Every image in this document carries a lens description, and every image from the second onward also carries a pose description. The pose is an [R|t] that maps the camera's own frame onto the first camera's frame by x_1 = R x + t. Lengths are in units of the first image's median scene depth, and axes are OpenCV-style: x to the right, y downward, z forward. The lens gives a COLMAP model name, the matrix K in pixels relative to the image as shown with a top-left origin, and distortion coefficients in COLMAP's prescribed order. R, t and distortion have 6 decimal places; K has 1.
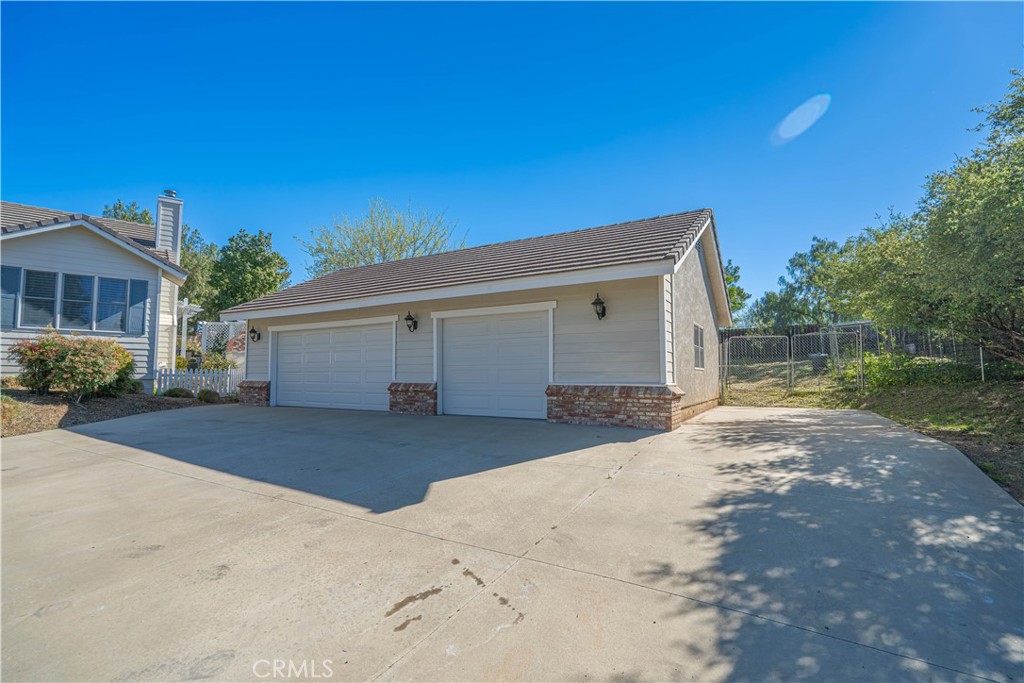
lens RADIAL K [[466.9, 0, 514.1], [0, 466.9, 342.9], [0, 0, 1]] dist [-0.000401, -0.000211]
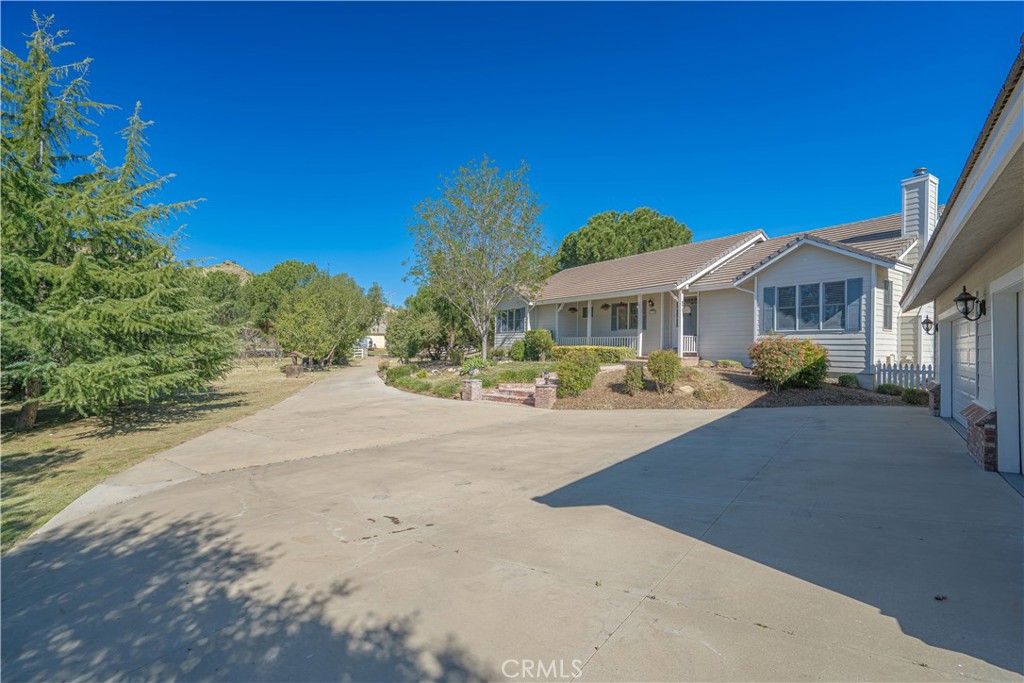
lens RADIAL K [[458.6, 0, 511.7], [0, 458.6, 344.2], [0, 0, 1]] dist [0.000112, 0.000230]
pose [[-0.139979, -0.014140, -0.990053, 1.009056], [0.061588, 0.997838, -0.022959, -0.036232], [0.988237, -0.064190, -0.138806, 1.187075]]
